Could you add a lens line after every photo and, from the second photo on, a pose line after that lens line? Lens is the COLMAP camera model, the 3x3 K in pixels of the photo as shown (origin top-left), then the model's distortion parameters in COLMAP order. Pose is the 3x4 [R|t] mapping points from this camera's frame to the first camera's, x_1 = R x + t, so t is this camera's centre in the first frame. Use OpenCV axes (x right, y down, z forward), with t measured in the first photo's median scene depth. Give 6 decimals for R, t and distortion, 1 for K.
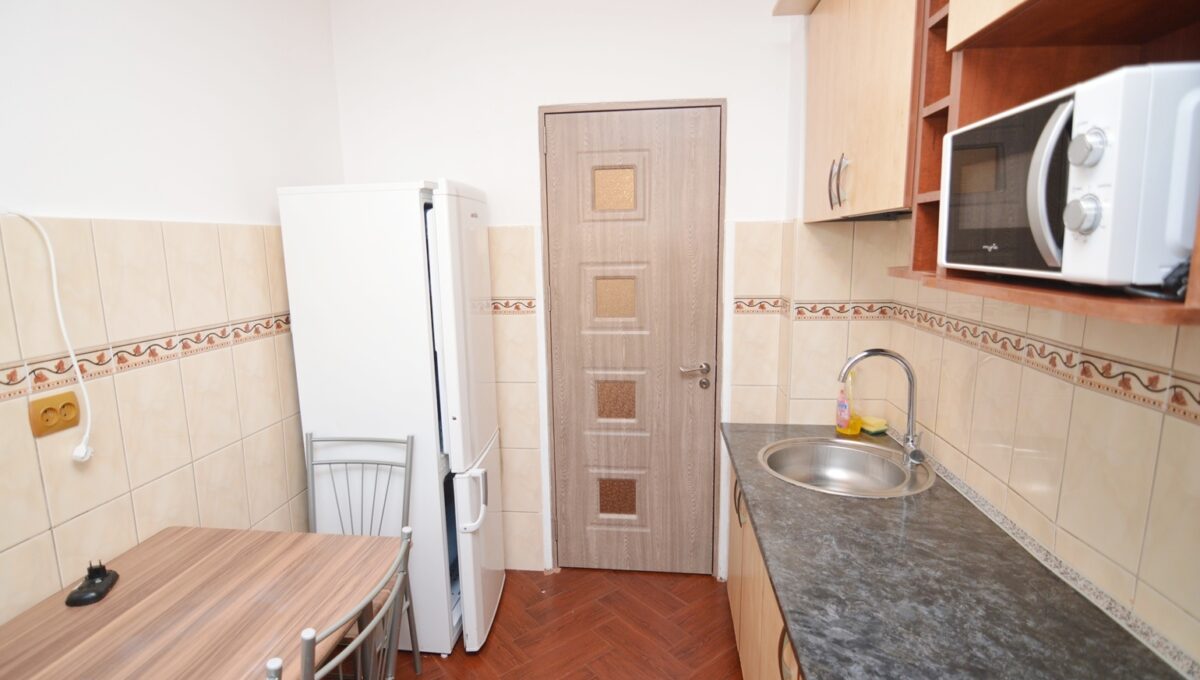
lens RADIAL K [[589.3, 0, 591.7], [0, 589.3, 338.6], [0, 0, 1]] dist [-0.003688, -0.011094]
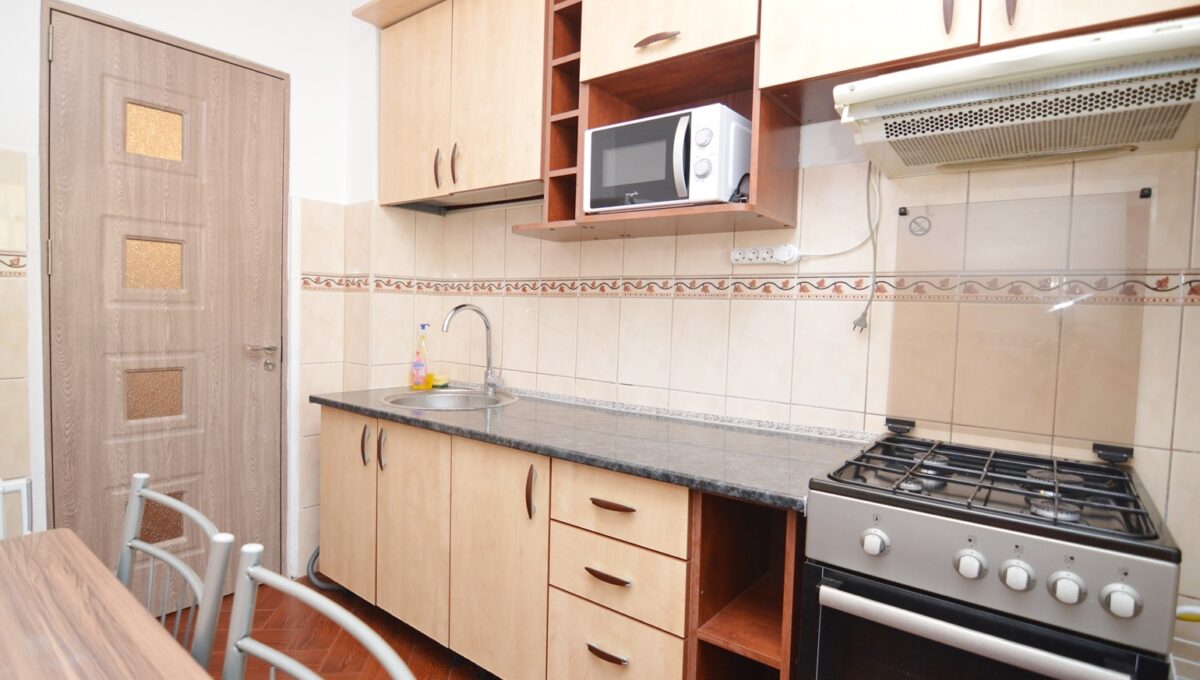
lens RADIAL K [[588.6, 0, 593.6], [0, 588.6, 335.8], [0, 0, 1]] dist [-0.003877, -0.015728]
pose [[0.520815, -0.004850, 0.853656, -0.339615], [0.097686, 0.993754, -0.053952, 0.133815], [-0.848062, 0.111490, 0.518036, 0.085116]]
